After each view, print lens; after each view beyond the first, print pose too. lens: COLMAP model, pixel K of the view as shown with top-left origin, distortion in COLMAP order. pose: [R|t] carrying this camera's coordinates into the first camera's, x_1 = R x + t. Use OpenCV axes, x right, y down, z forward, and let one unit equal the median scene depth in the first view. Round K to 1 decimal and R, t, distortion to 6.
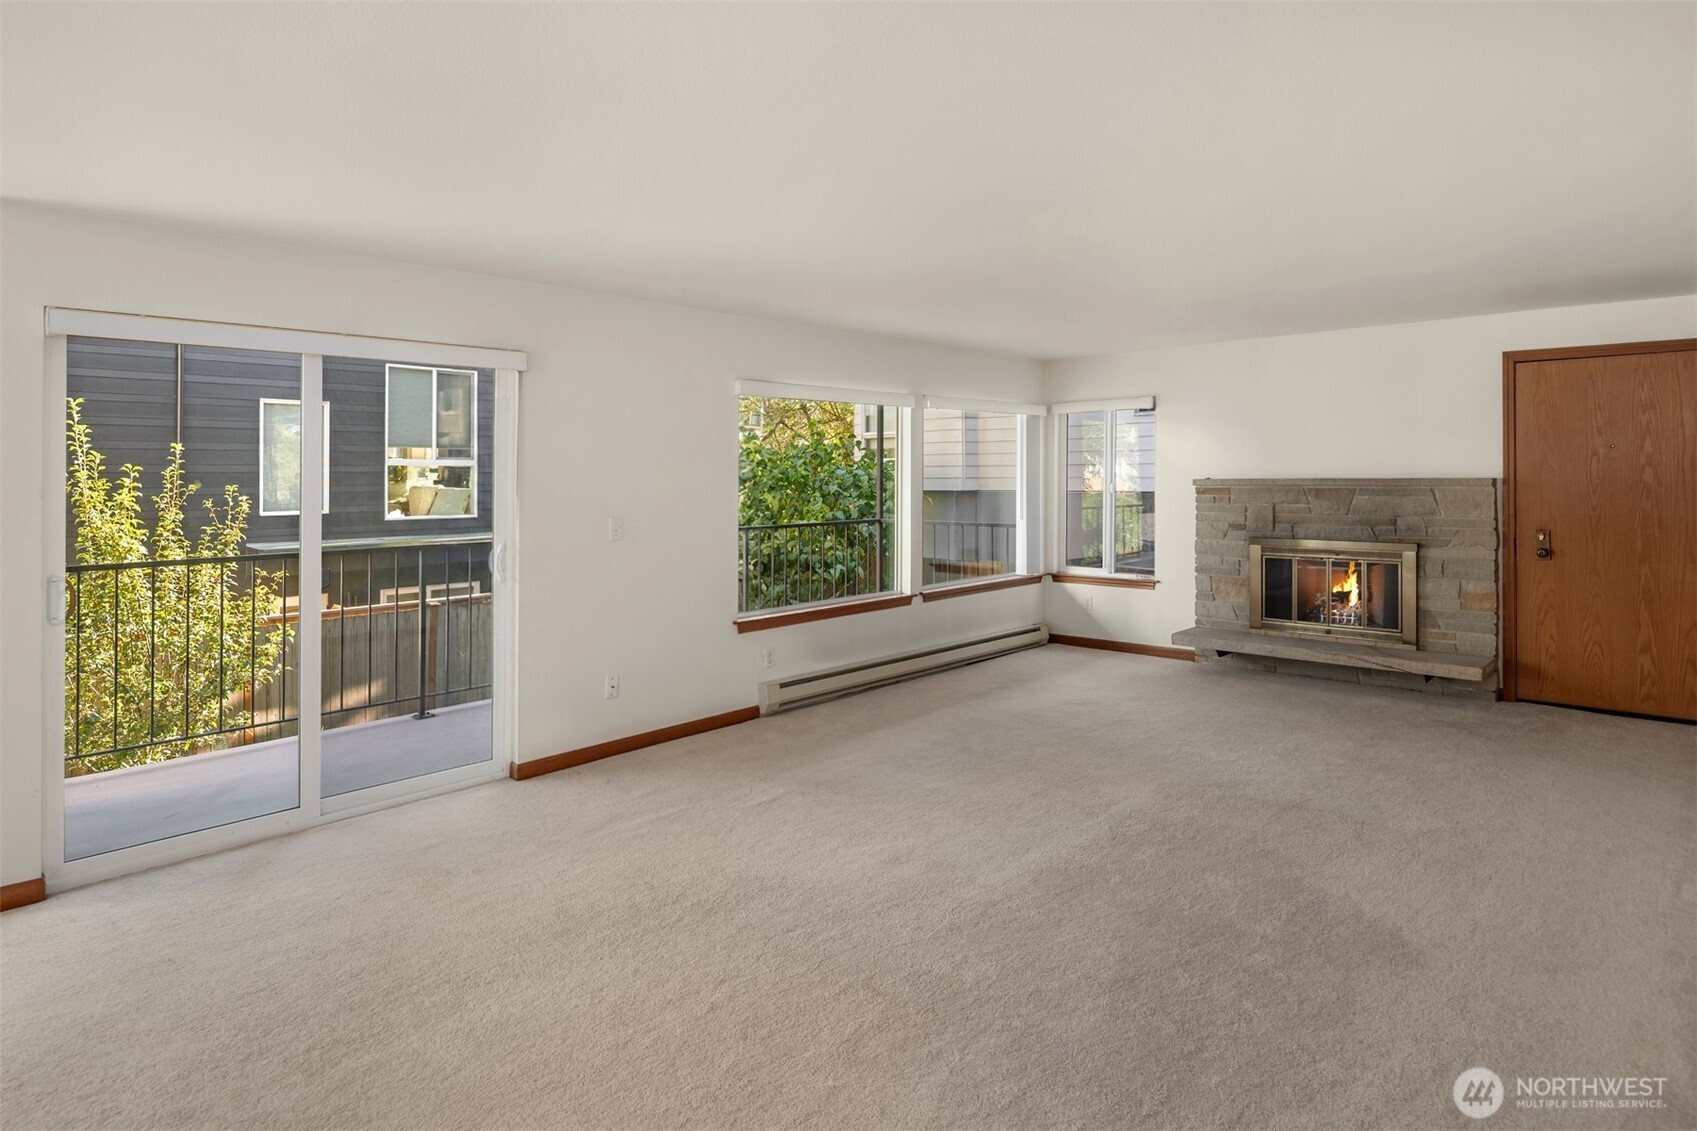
lens RADIAL K [[974.4, 0, 846.1], [0, 974.4, 477.4], [0, 0, 1]] dist [0.001384, -0.000817]
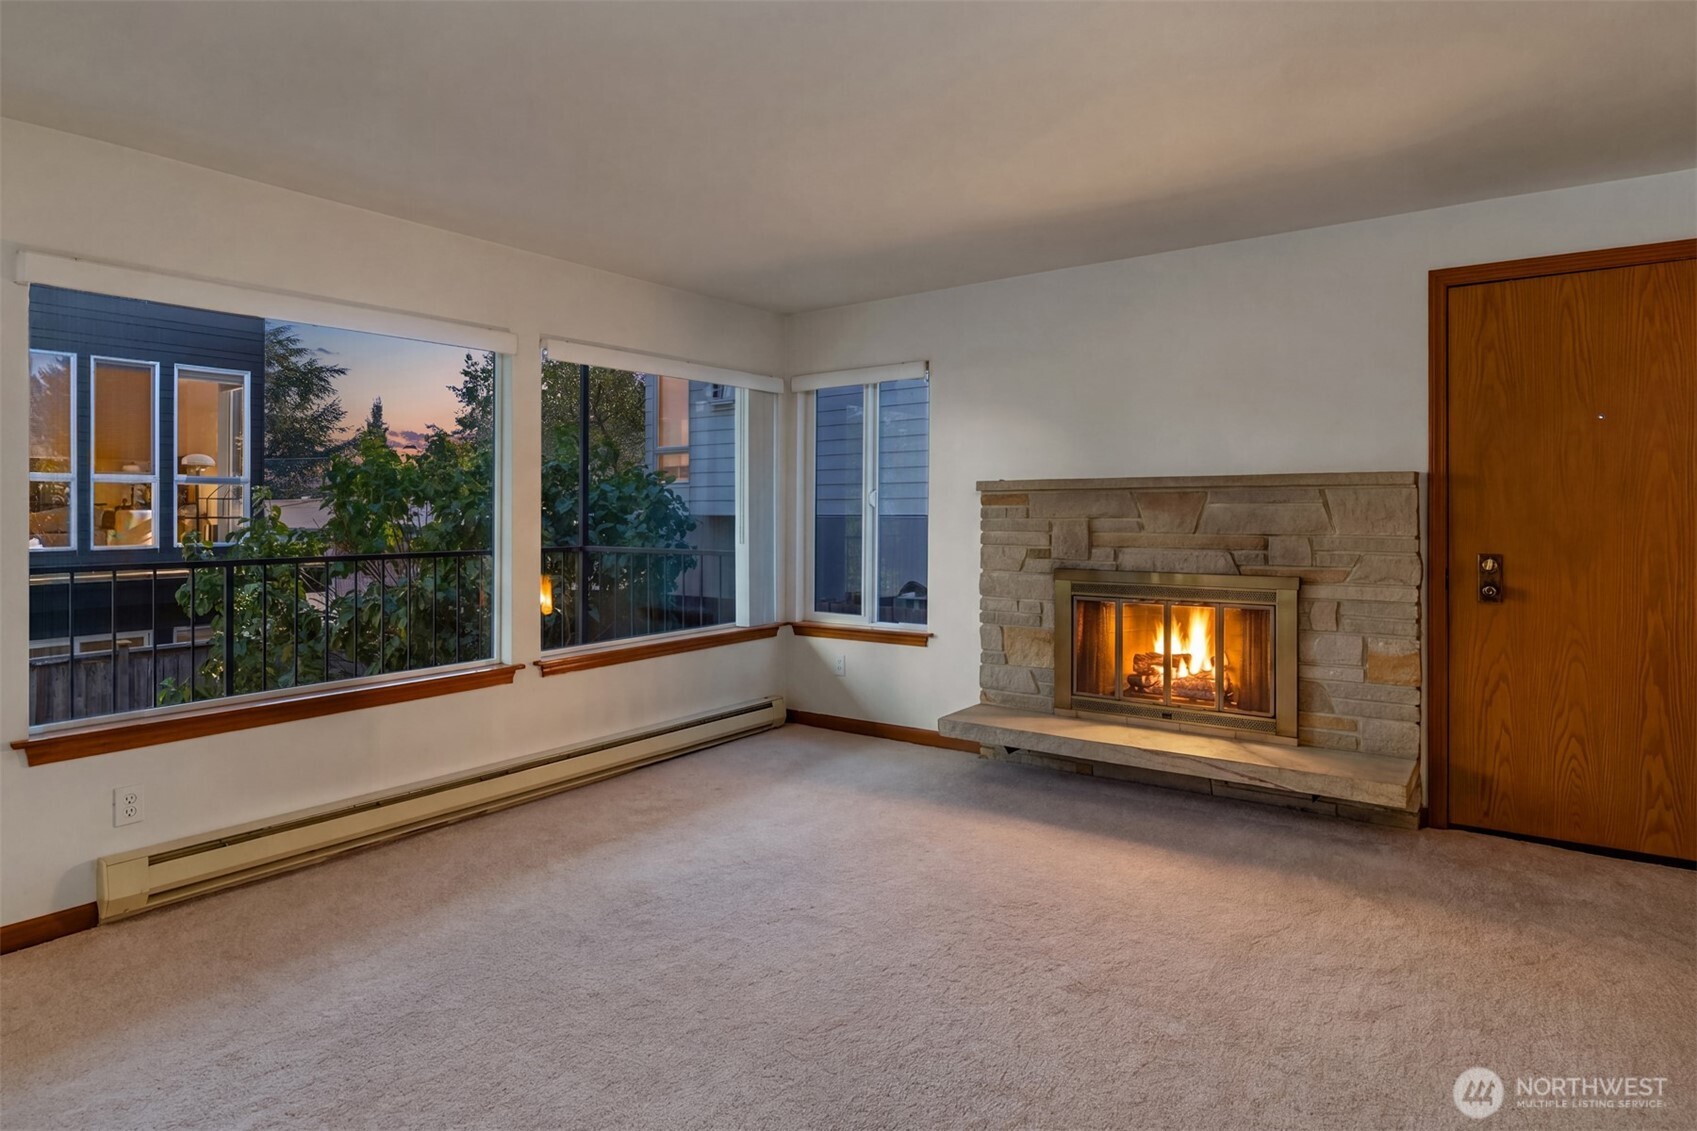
lens RADIAL K [[962.4, 0, 850.6], [0, 962.4, 507.1], [0, 0, 1]] dist [-0.003202, 0.000229]
pose [[0.992277, 0.003752, 0.123987, 0.202603], [-0.003027, 0.999977, -0.006034, 0.024818], [-0.124007, 0.005612, 0.992265, 0.384097]]
